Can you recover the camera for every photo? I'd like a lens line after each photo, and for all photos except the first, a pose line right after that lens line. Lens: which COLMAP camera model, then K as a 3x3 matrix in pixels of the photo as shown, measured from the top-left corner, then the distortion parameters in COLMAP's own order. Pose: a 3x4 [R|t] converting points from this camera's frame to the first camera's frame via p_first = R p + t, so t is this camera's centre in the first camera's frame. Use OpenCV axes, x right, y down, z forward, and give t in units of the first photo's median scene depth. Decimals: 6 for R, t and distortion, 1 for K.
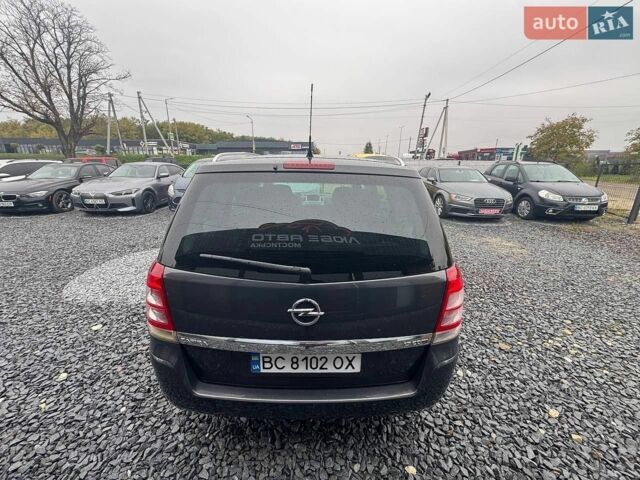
lens RADIAL K [[253.8, 0, 319.7], [0, 253.8, 240.8], [0, 0, 1]] dist [-0.004163, 0.000398]
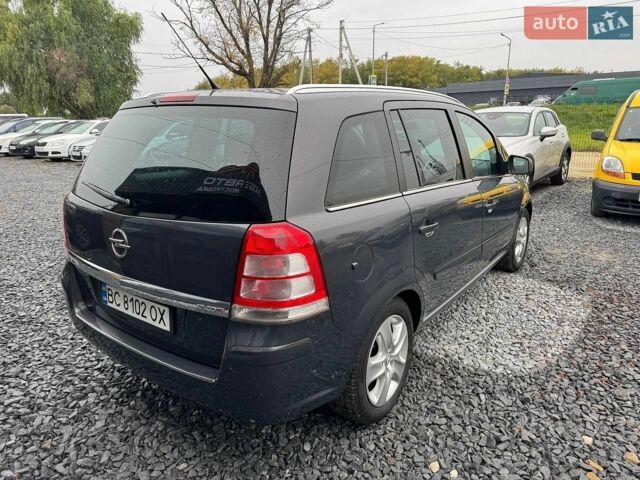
lens RADIAL K [[448.5, 0, 317.2], [0, 448.5, 235.9], [0, 0, 1]] dist [0.030848, -0.033436]
pose [[0.796569, 0.130402, -0.590316, 0.895911], [-0.156304, 0.987682, 0.007265, 0.067323], [0.583992, 0.086481, 0.807140, 0.017036]]
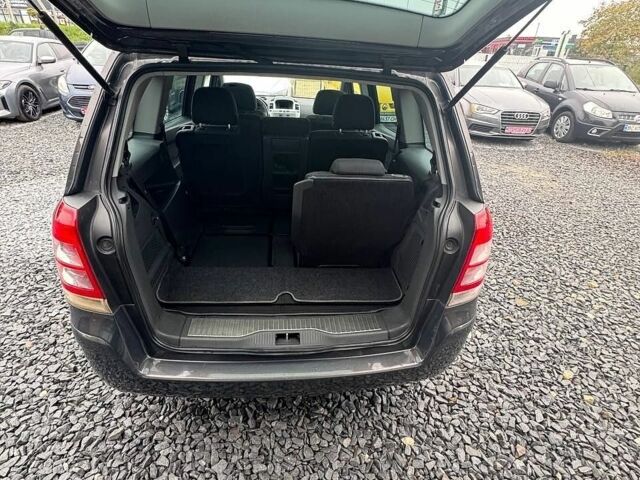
lens RADIAL K [[338.7, 0, 319.8], [0, 338.7, 241.1], [0, 0, 1]] dist [-0.004185, -0.000168]
pose [[0.995940, -0.007257, 0.089725, -0.030151], [-0.012286, 0.976460, 0.215348, -0.010441], [-0.089176, -0.215576, 0.972407, 0.029784]]
